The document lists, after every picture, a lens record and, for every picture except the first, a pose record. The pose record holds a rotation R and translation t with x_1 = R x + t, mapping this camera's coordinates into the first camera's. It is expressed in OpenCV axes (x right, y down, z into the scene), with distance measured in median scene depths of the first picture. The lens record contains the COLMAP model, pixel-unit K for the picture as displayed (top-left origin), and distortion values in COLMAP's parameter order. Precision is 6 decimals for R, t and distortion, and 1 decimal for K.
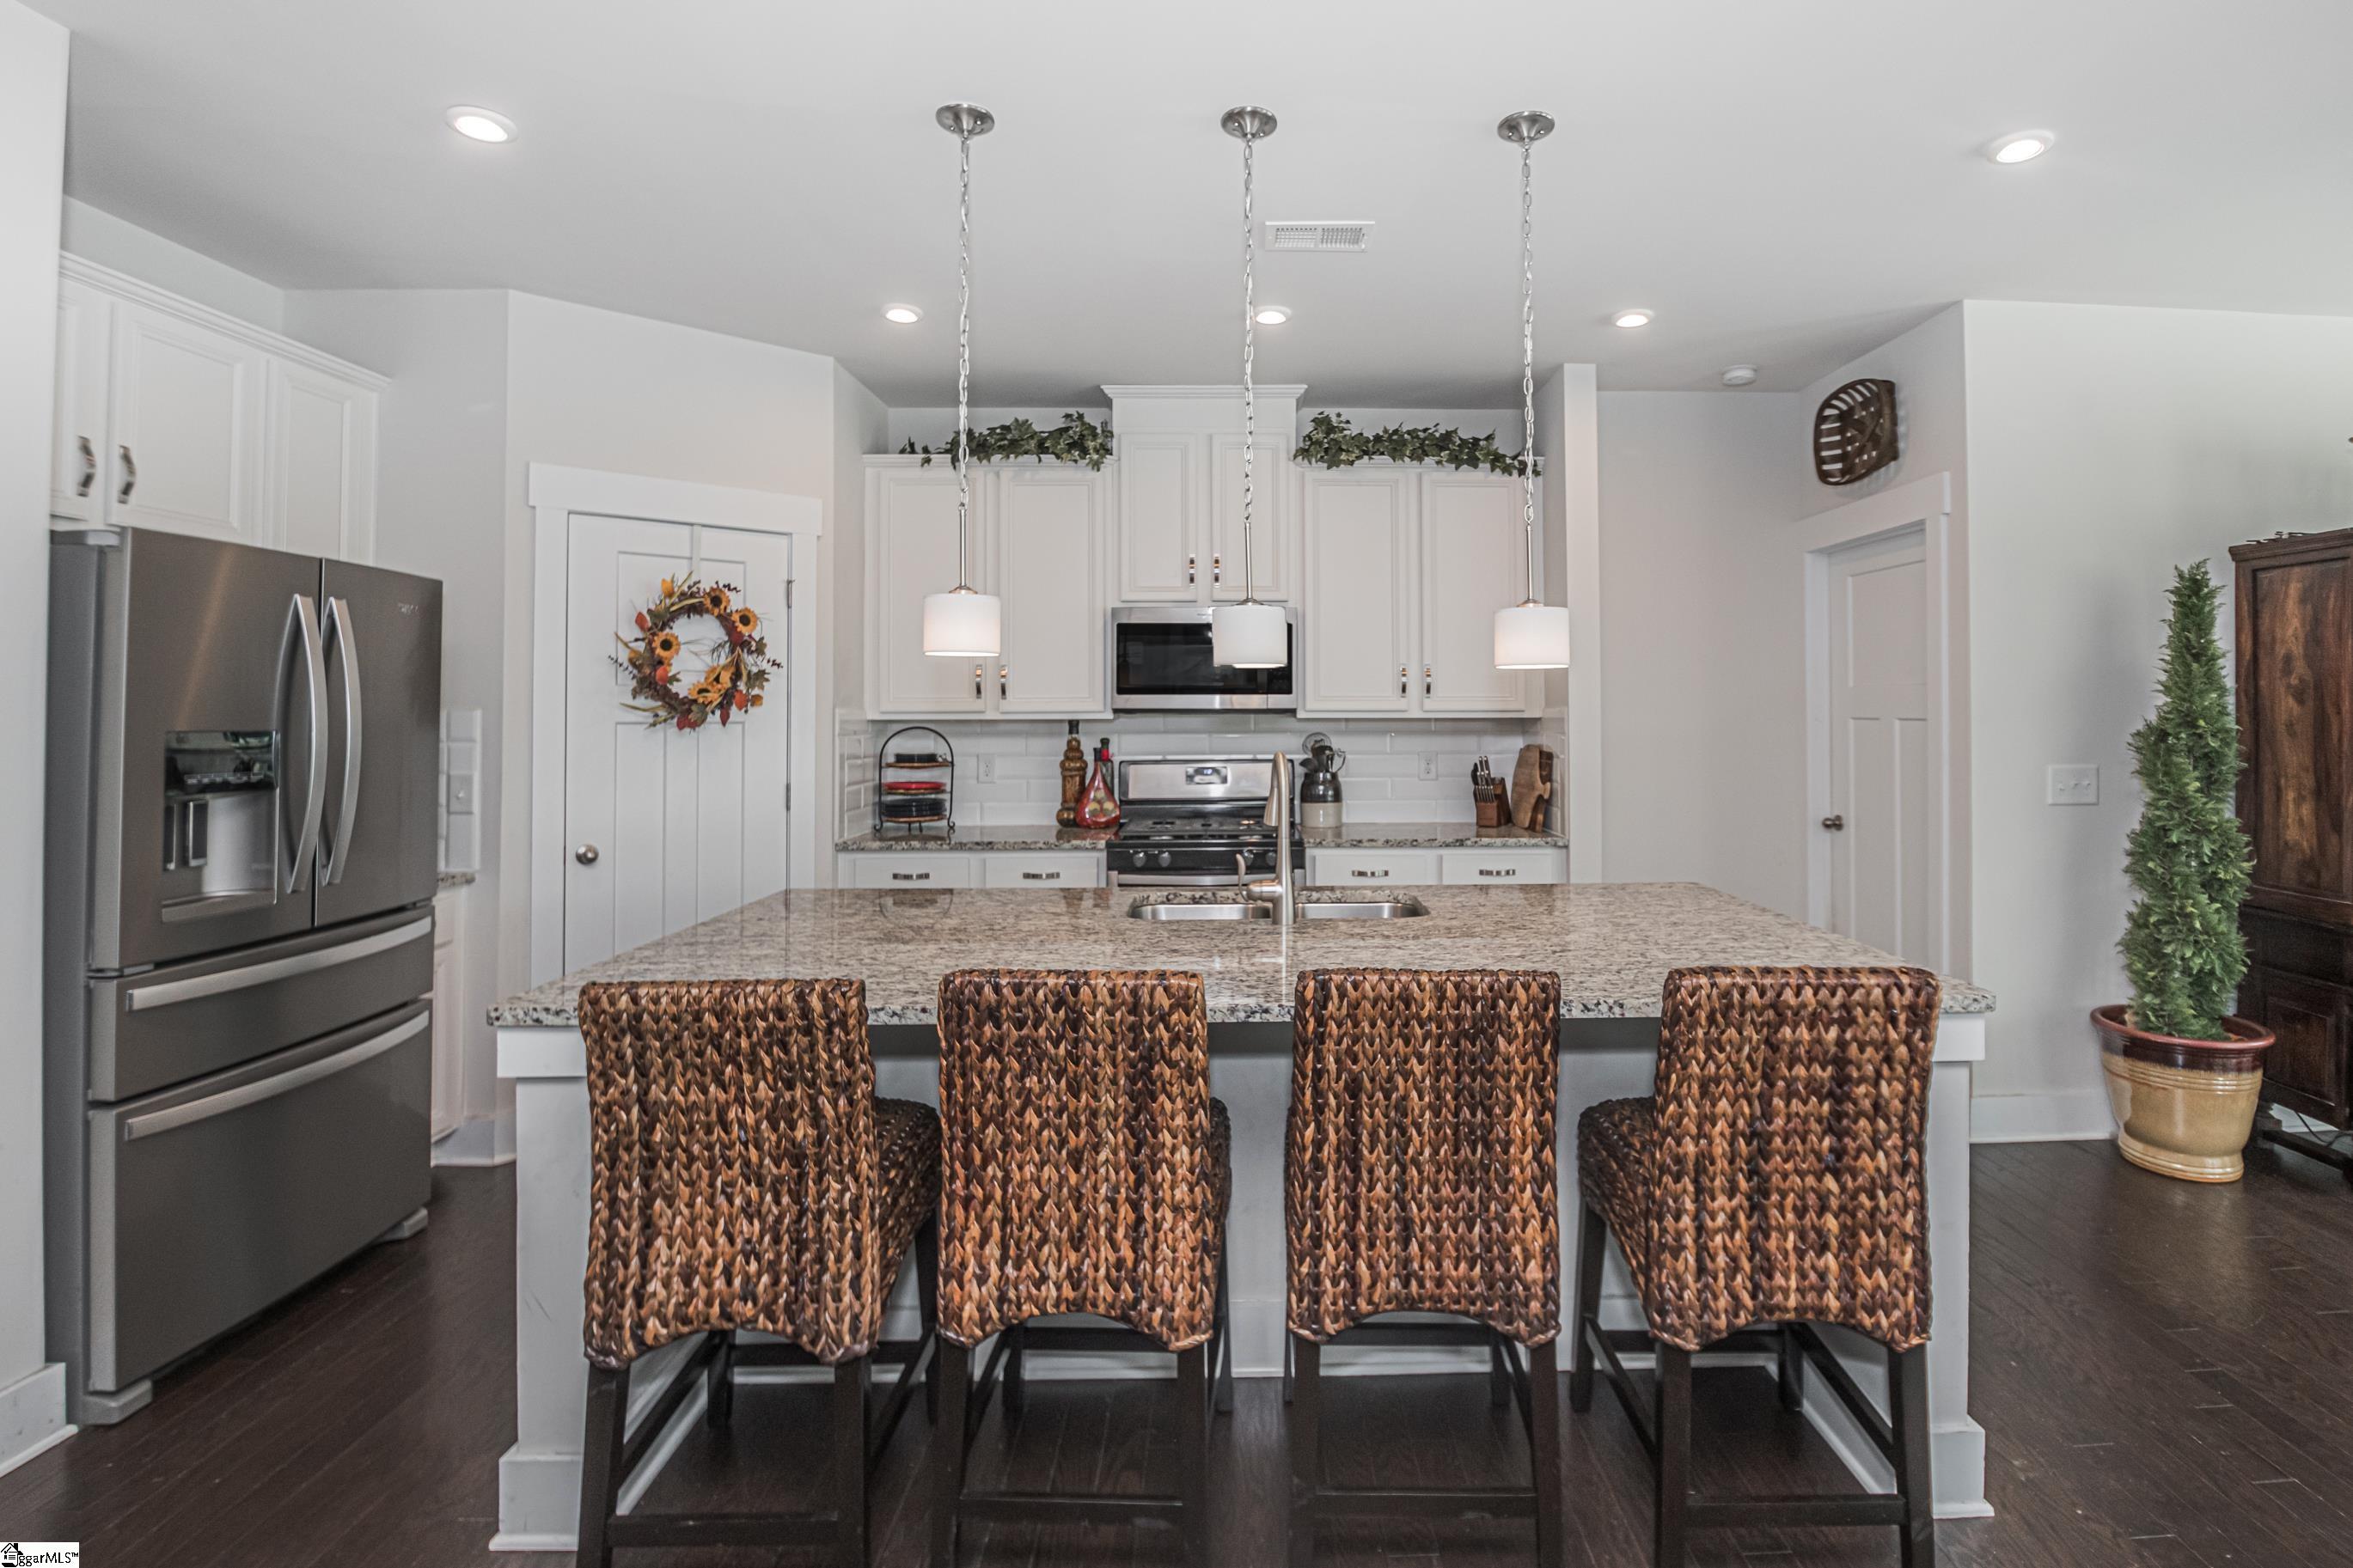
lens RADIAL K [[1113.6, 0, 1269.0], [0, 1113.6, 708.5], [0, 0, 1]] dist [-0.018000, -0.001735]
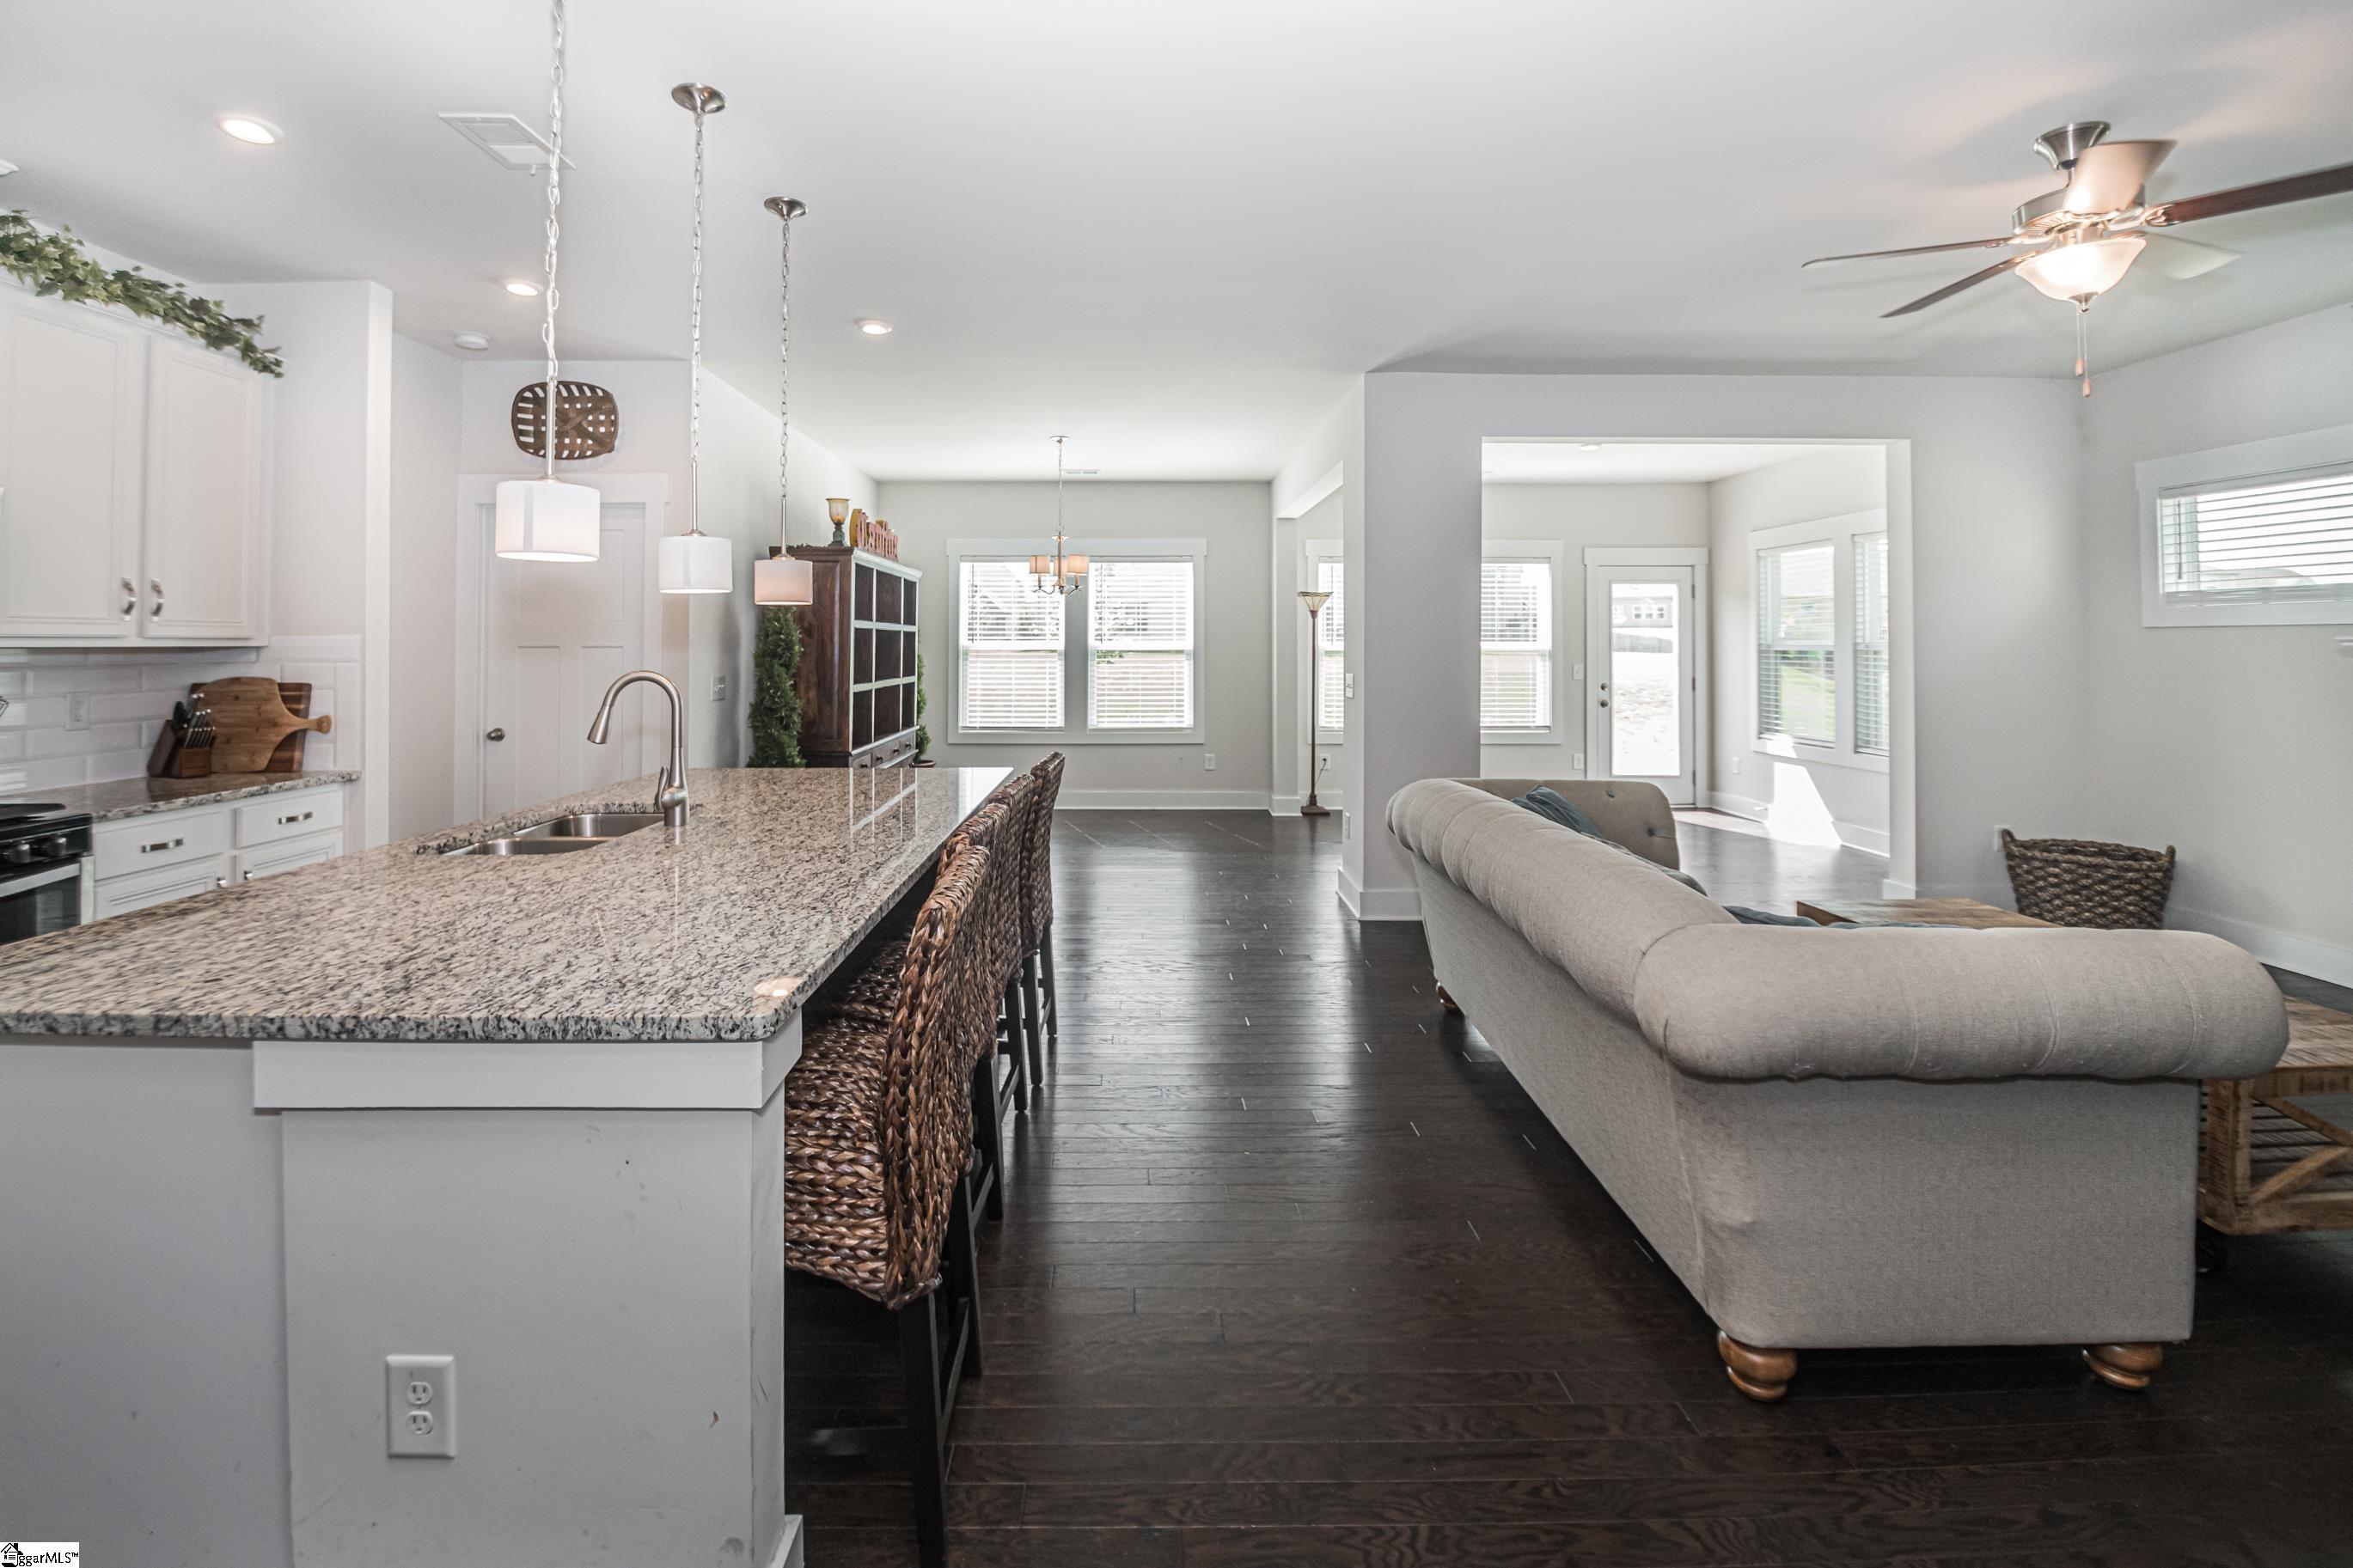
lens RADIAL K [[1014.8, 0, 1145.9], [0, 1014.8, 627.9], [0, 0, 1]] dist [-0.019938, -0.003605]
pose [[0.018033, 0.017640, 0.999682, -0.650724], [-0.000694, 0.999844, -0.017630, 0.007964], [-0.999837, -0.000376, 0.018042, 0.339247]]
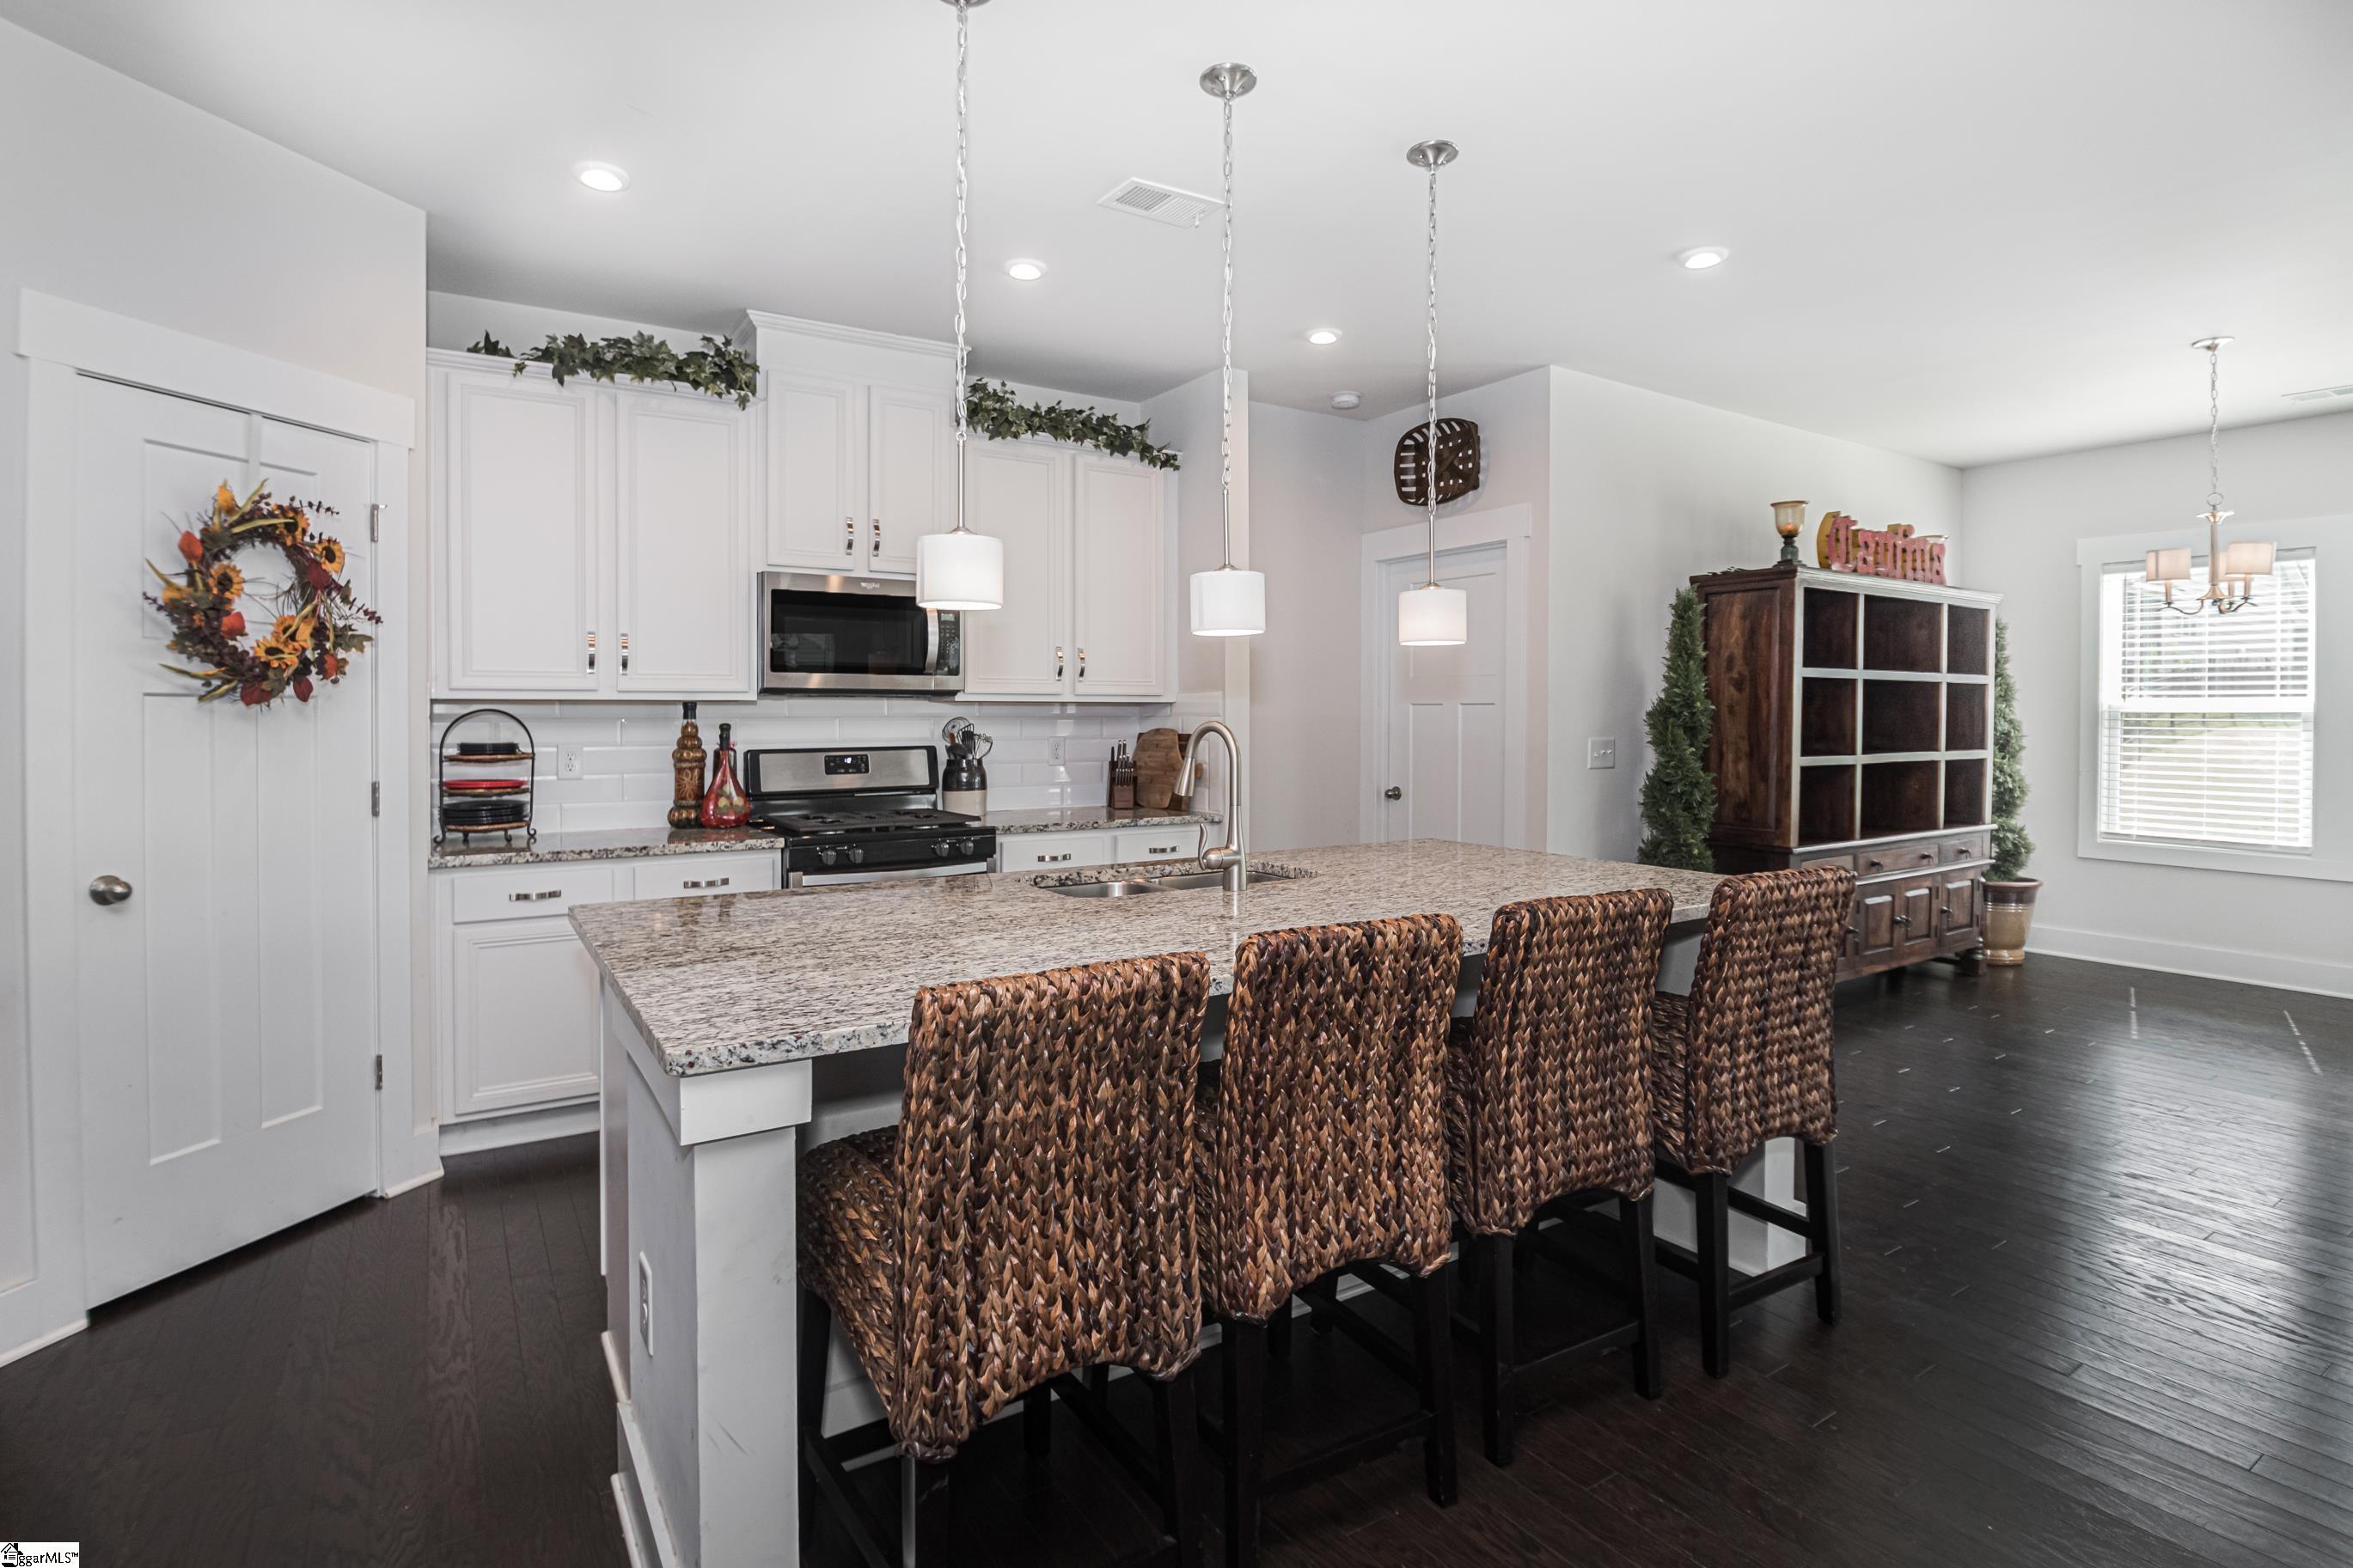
lens RADIAL K [[1165.3, 0, 1151.8], [0, 1165.3, 718.3], [0, 0, 1]] dist [-0.020311, -0.002866]
pose [[0.863035, 0.000225, 0.505144, -0.391165], [-0.003756, 0.999975, 0.005972, 0.020172], [-0.505130, -0.007051, 0.863014, 0.083203]]
